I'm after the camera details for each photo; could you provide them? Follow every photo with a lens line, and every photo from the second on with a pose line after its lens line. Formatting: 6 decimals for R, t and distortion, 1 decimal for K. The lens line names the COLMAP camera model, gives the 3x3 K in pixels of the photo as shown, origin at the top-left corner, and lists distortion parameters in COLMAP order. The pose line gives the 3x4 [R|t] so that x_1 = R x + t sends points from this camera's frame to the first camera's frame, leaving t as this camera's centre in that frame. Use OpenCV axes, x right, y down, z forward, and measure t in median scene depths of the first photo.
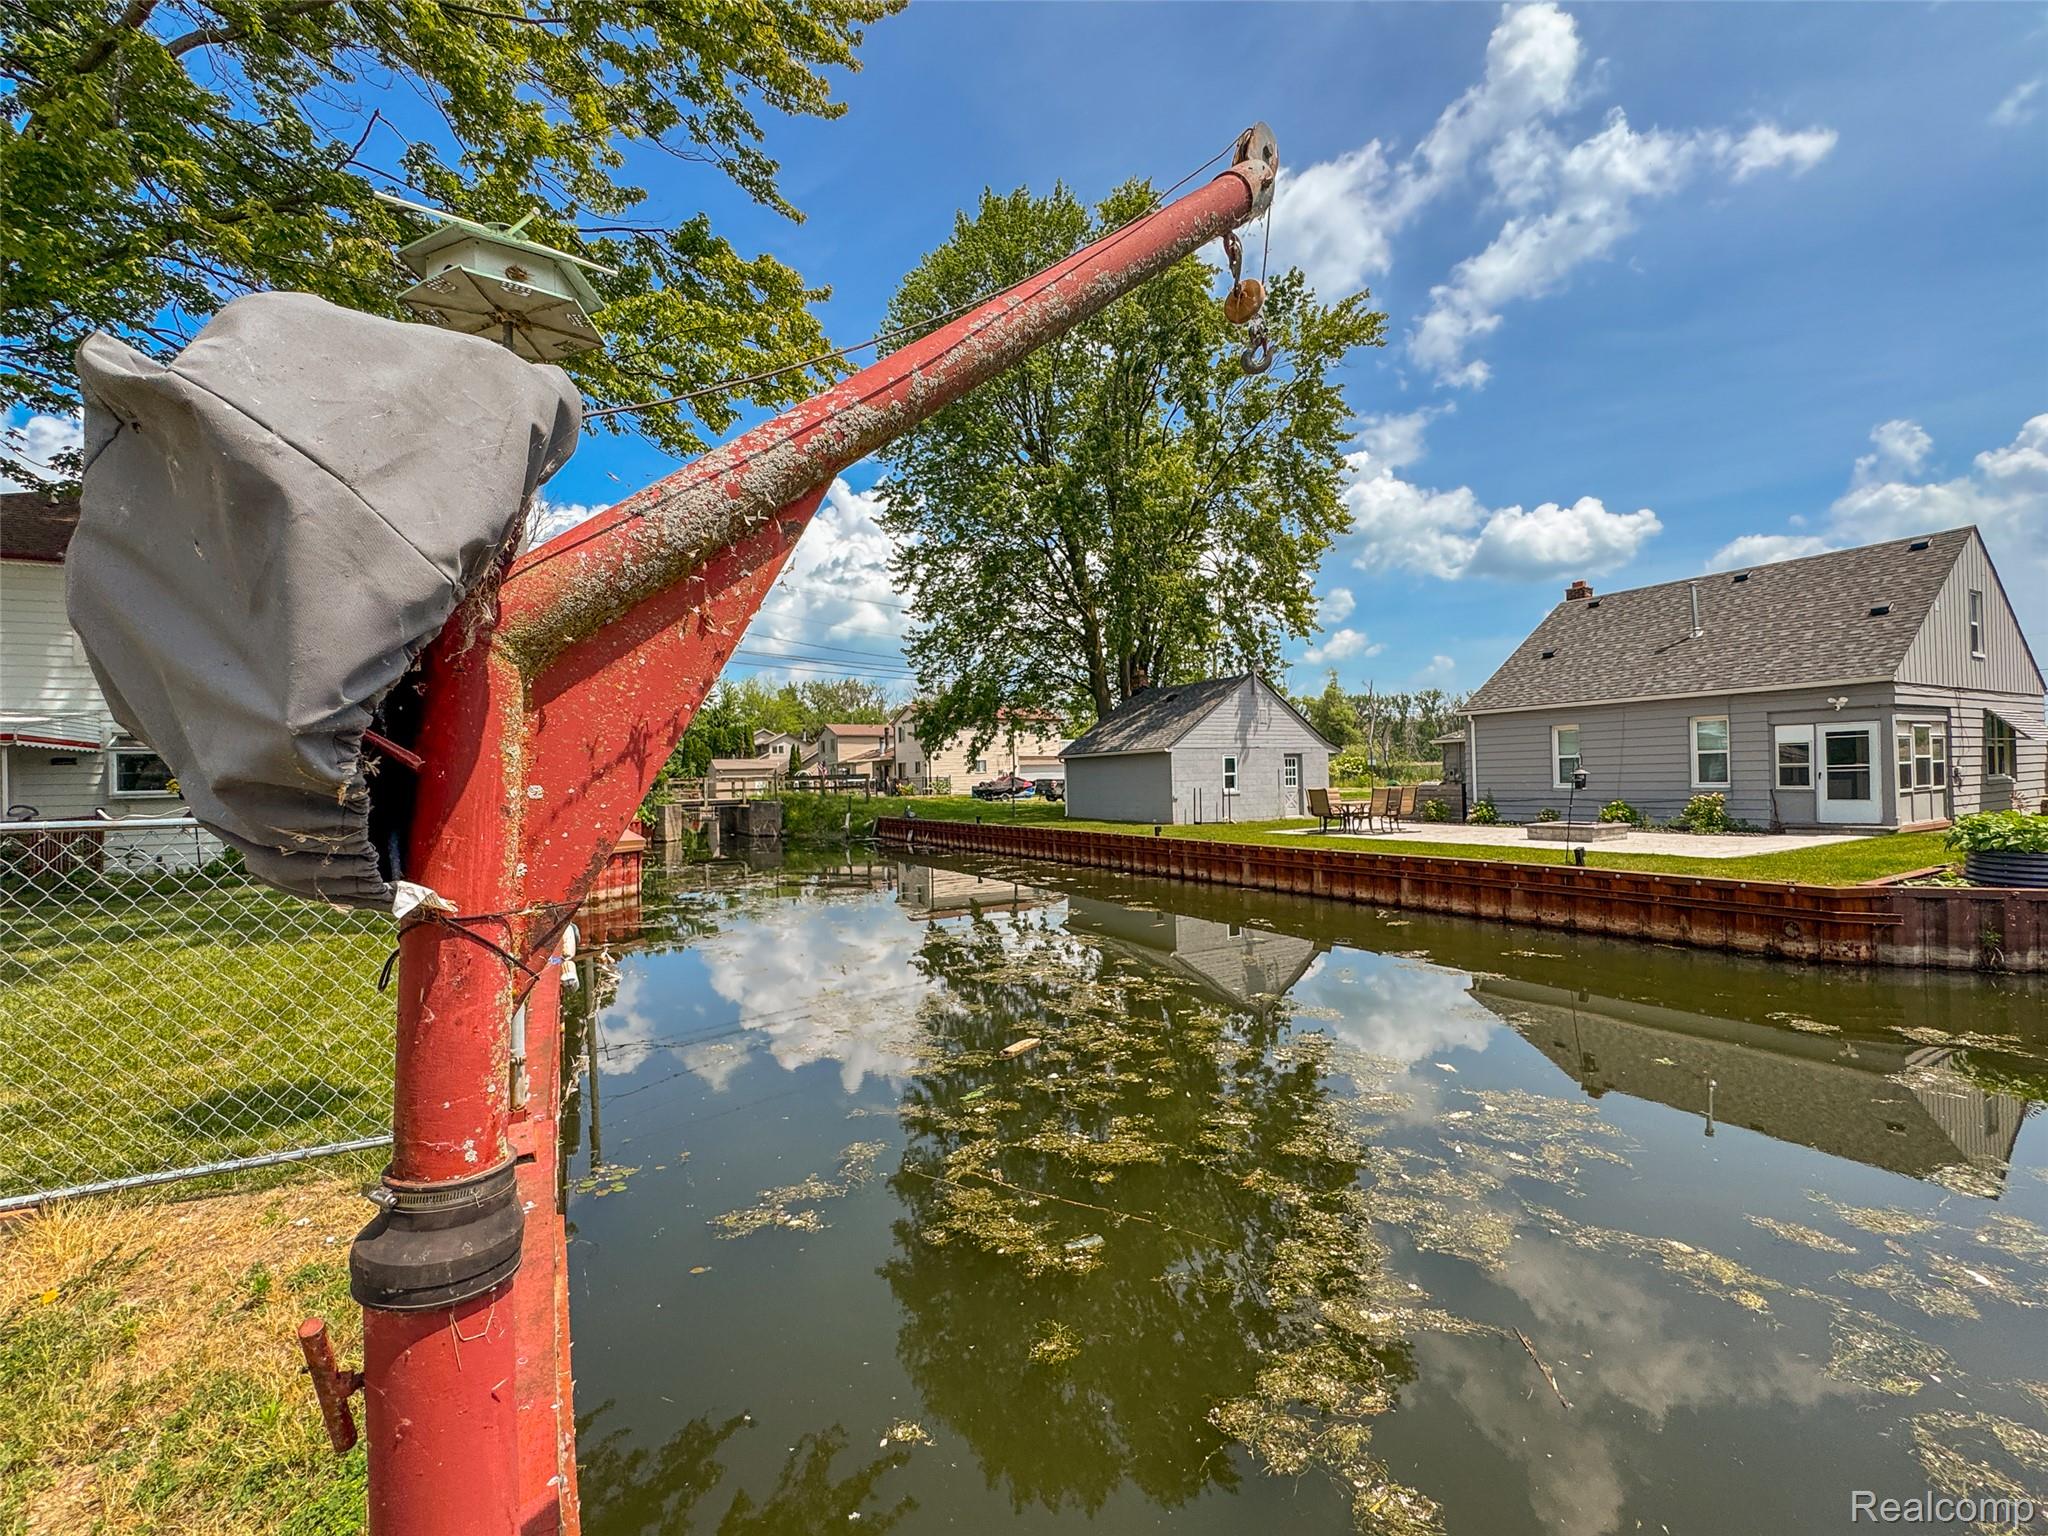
lens RADIAL K [[856.5, 0, 1029.3], [0, 856.5, 766.0], [0, 0, 1]] dist [-0.010526, 0.001596]
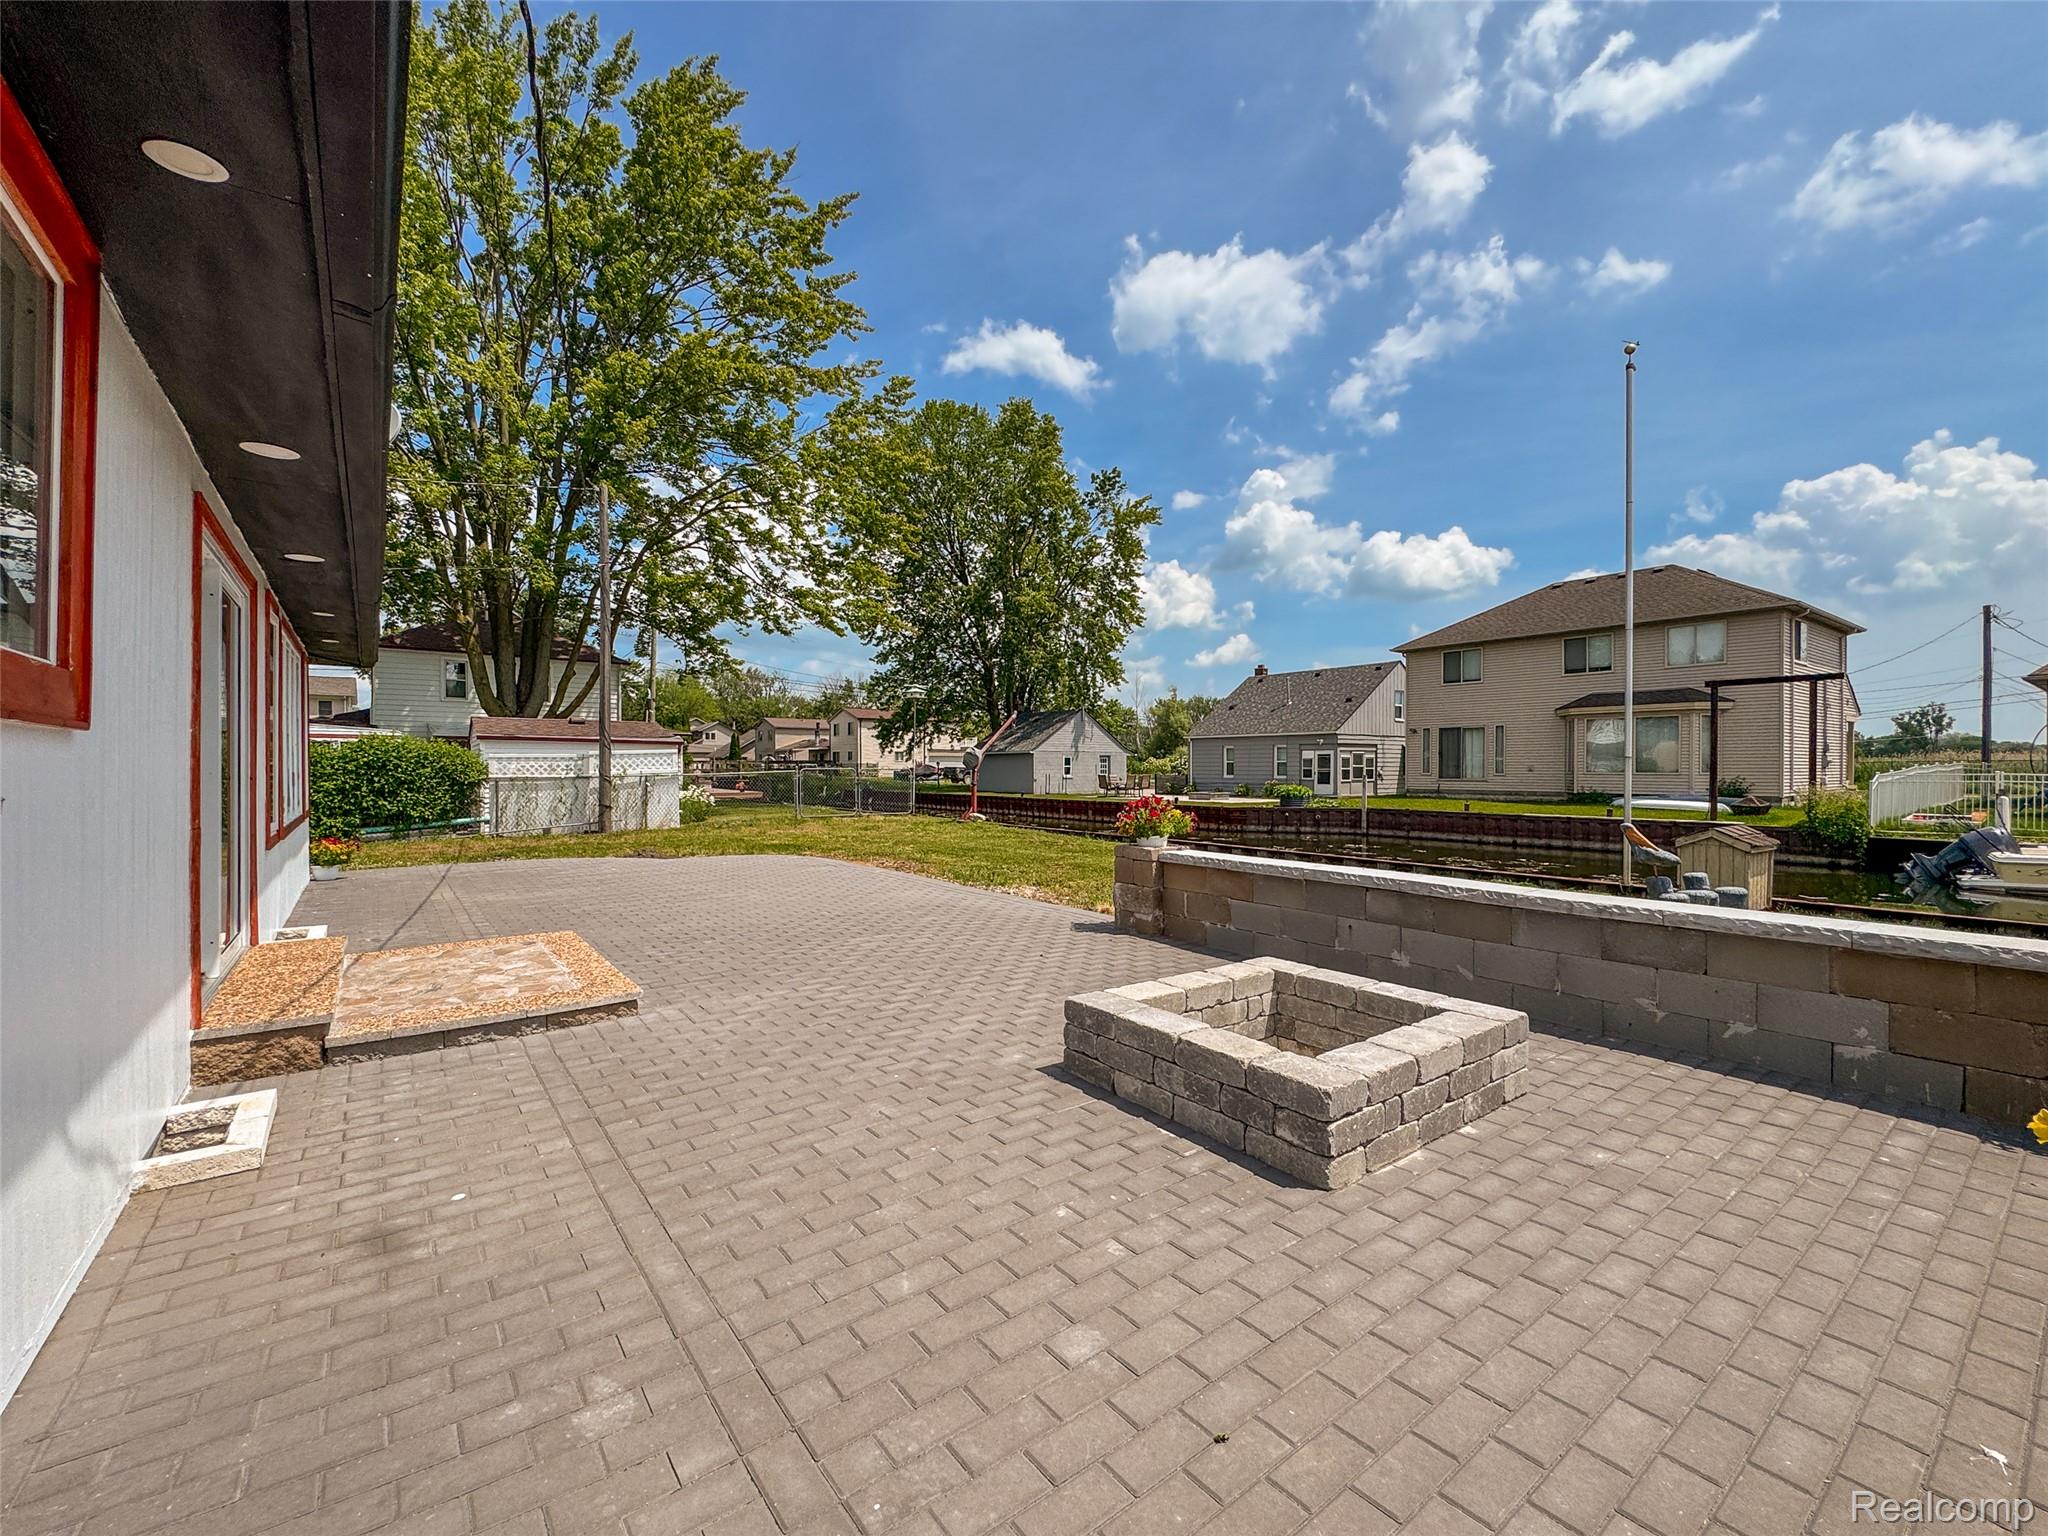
lens RADIAL K [[856.5, 0, 1046.2], [0, 856.5, 766.0], [0, 0, 1]] dist [-0.010526, 0.001596]
pose [[0.988552, 0.024231, 0.148922, -0.054438], [-0.025994, 0.999613, 0.009901, -0.006273], [-0.148624, -0.013658, 0.988799, -0.581140]]
